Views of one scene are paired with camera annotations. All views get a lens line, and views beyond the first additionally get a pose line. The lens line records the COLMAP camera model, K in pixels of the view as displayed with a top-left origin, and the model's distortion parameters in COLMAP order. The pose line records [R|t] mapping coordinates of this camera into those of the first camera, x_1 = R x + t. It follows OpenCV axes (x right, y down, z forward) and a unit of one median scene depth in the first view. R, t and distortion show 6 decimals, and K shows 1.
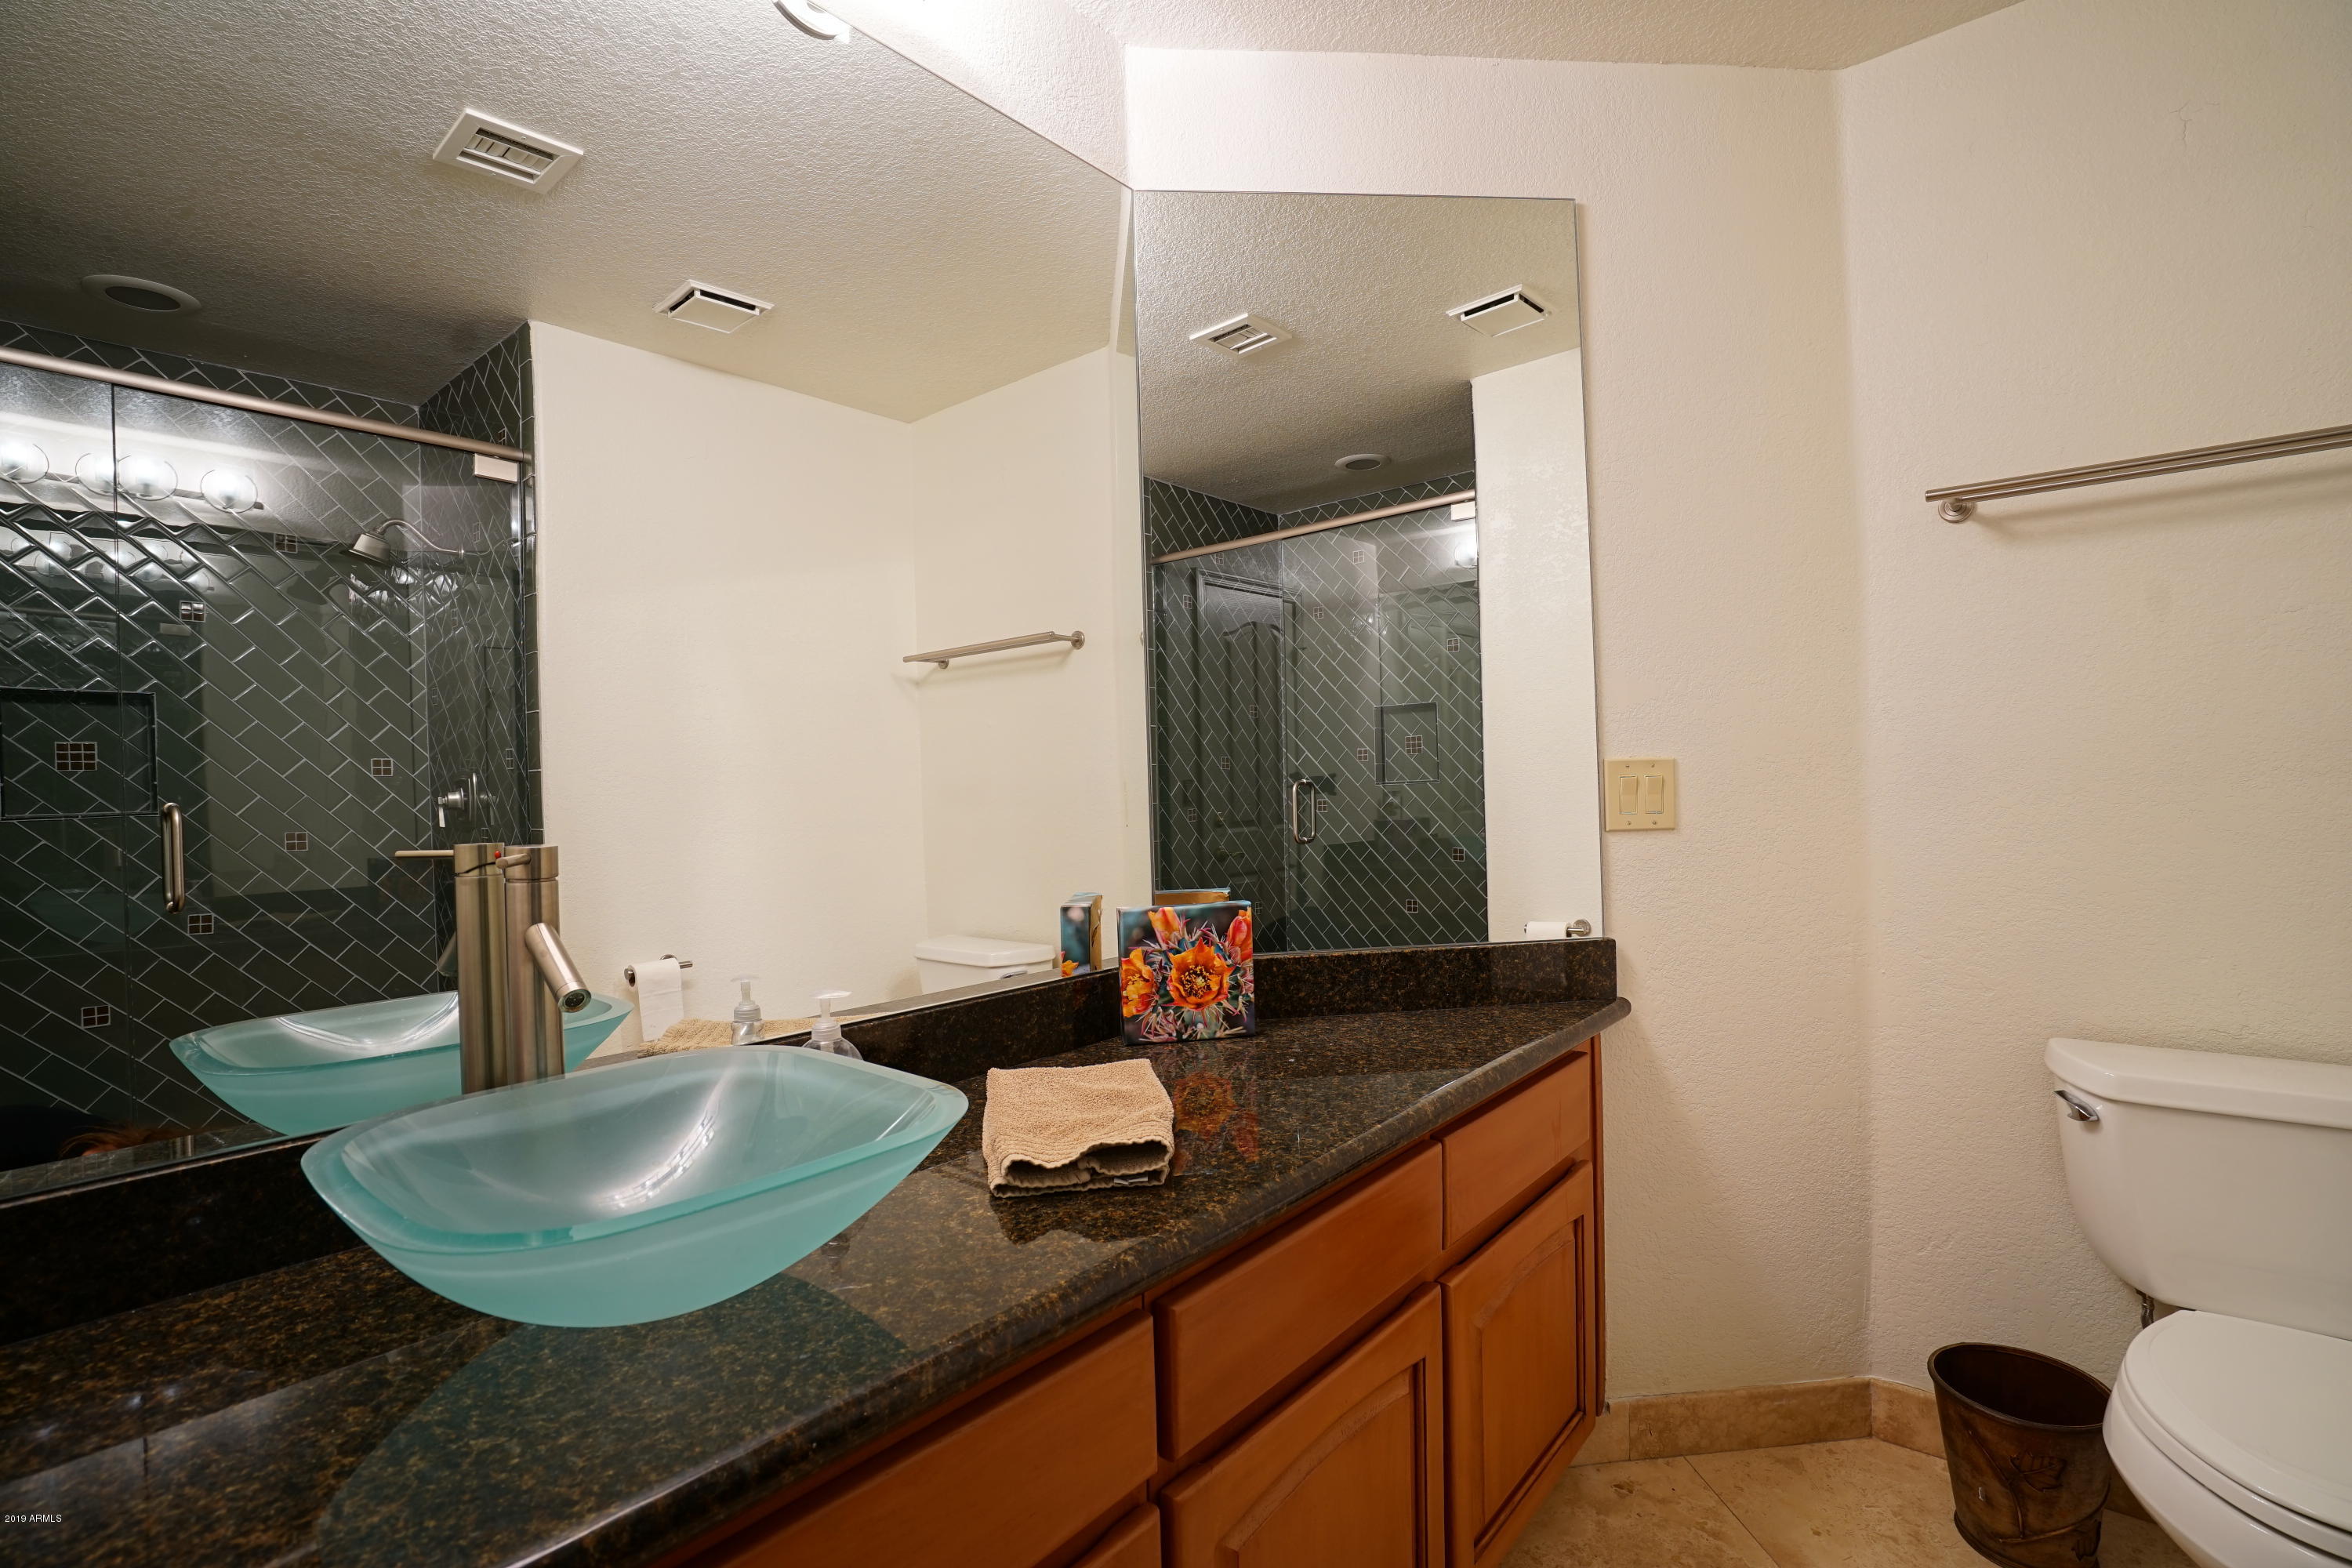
lens RADIAL K [[1079.5, 0, 1170.8], [0, 1079.5, 784.7], [0, 0, 1]] dist [-0.051699, 0.017831]
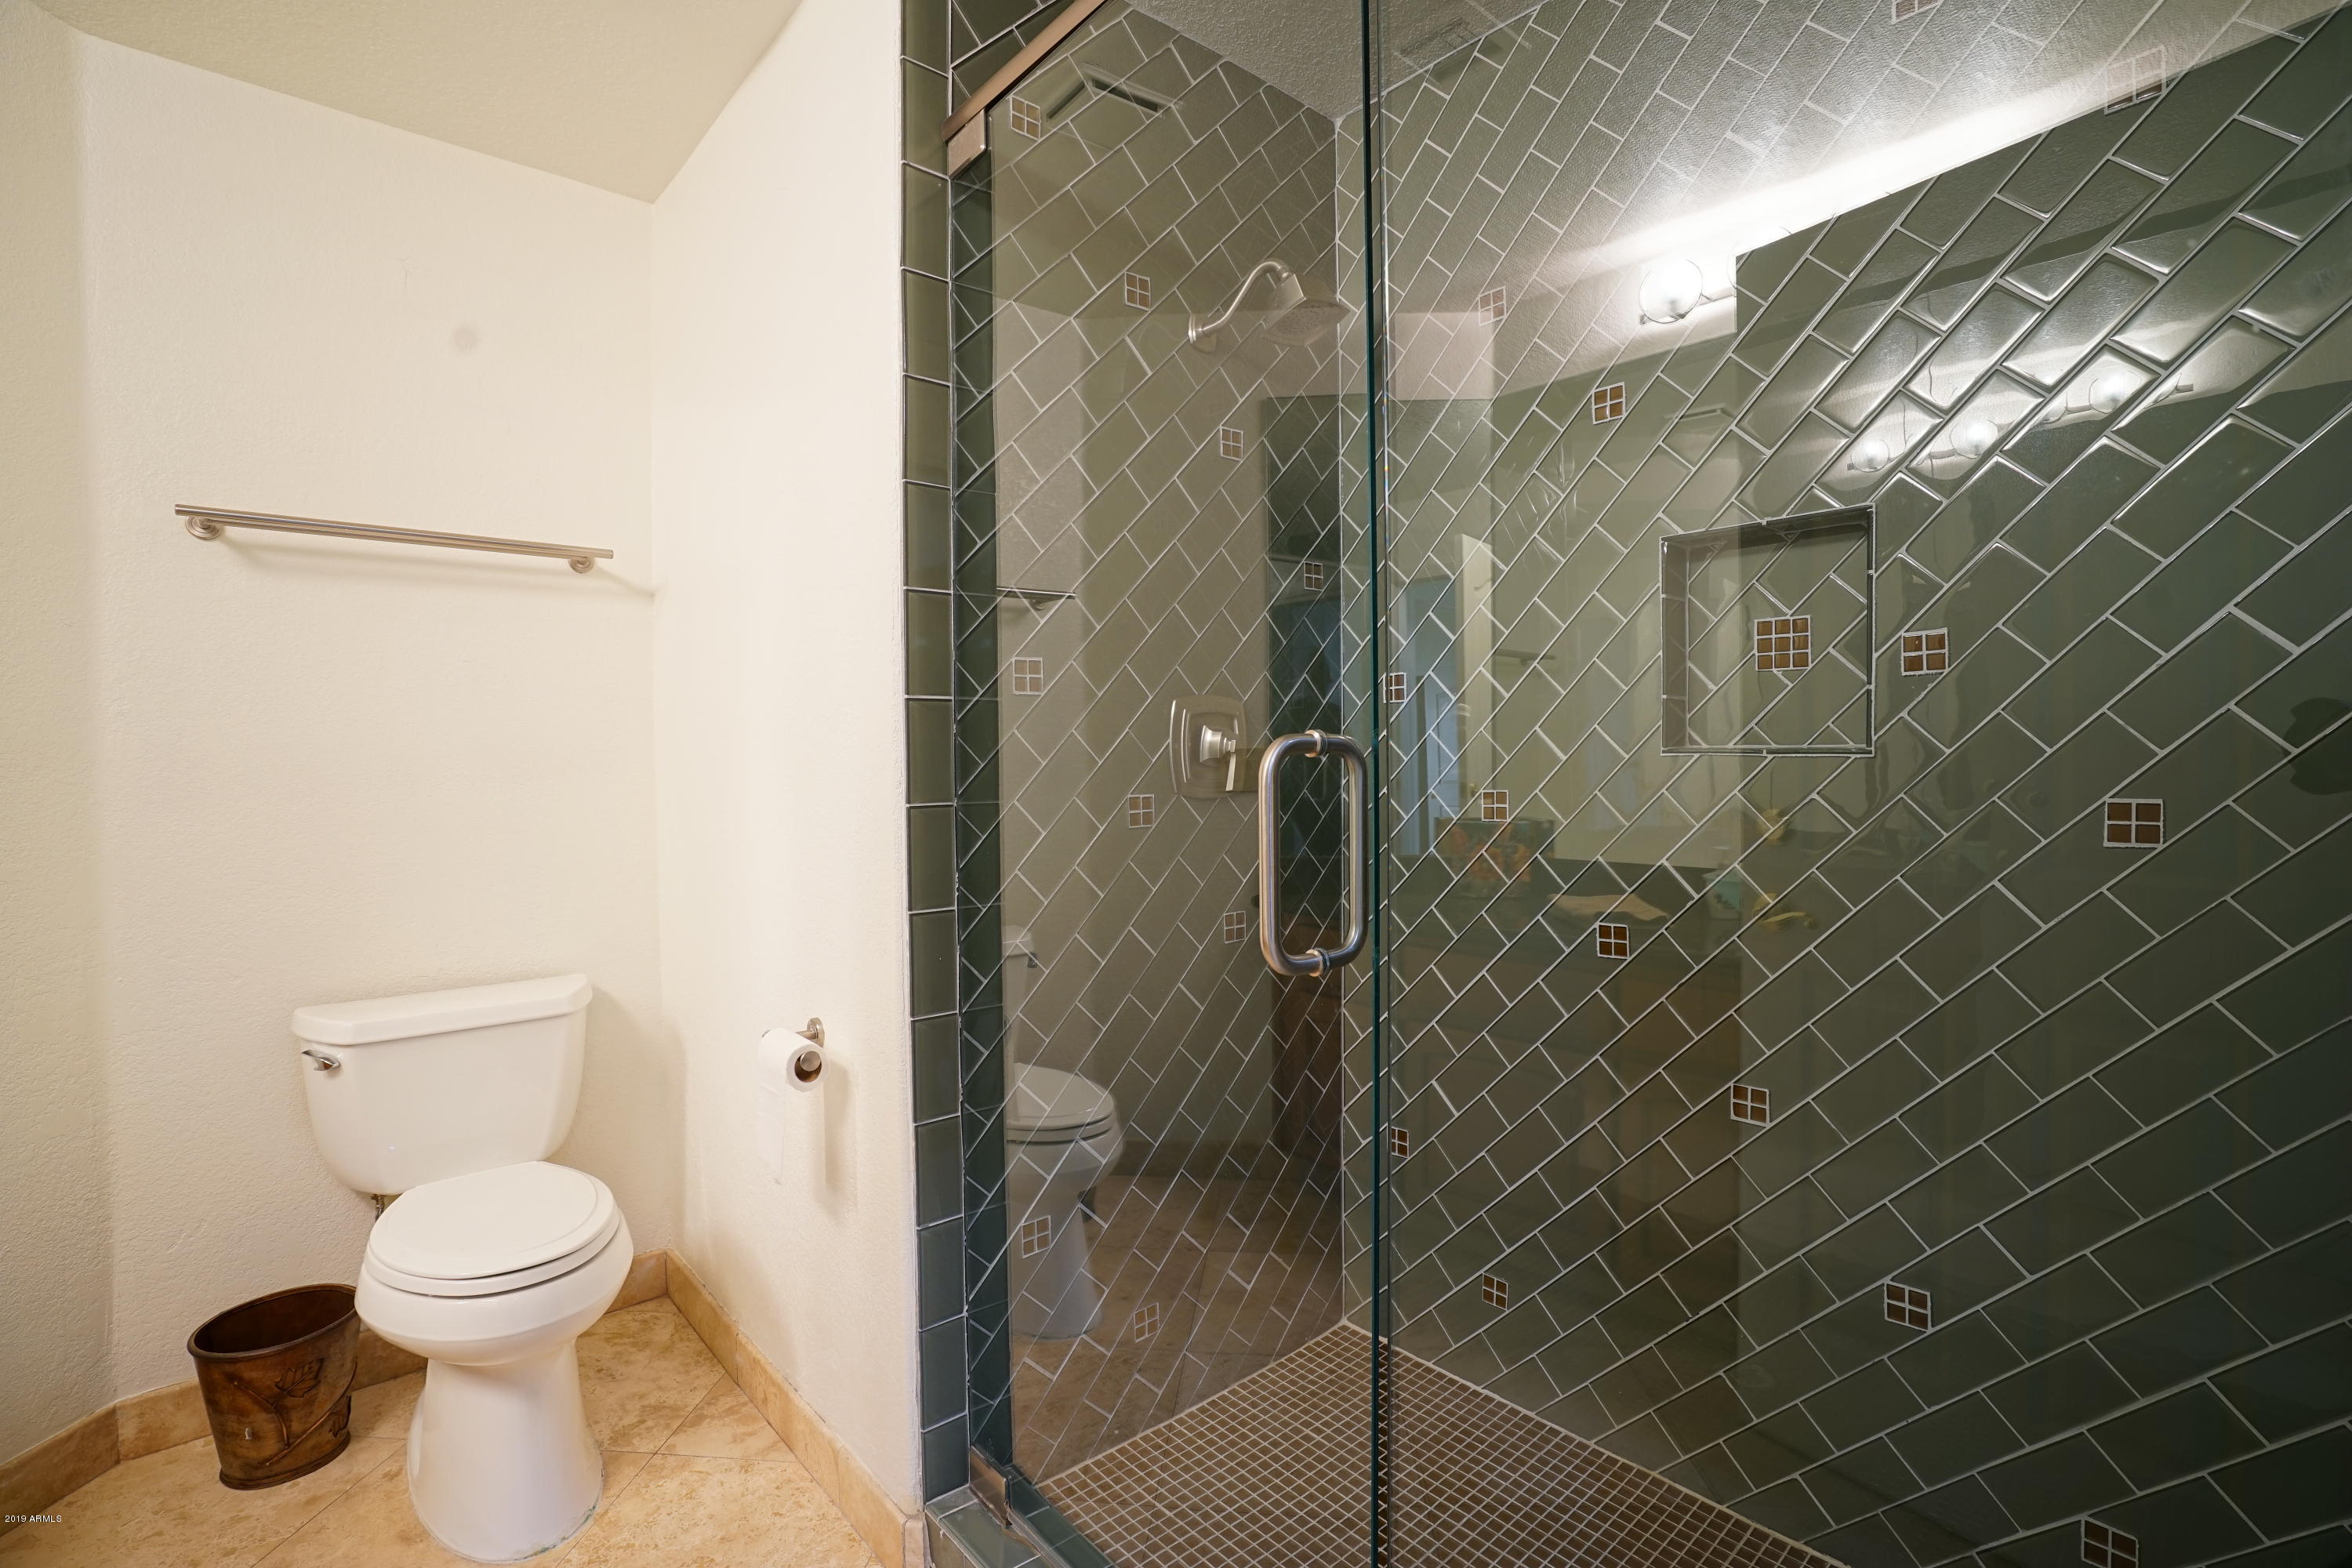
lens RADIAL K [[1079.5, 0, 1181.5], [0, 1079.5, 785.2], [0, 0, 1]] dist [-0.051699, 0.017831]
pose [[0.148051, 0.003433, 0.988974, -0.146847], [0.006266, 0.999971, -0.004409, 0.007936], [-0.988960, 0.006850, 0.148025, -0.125901]]
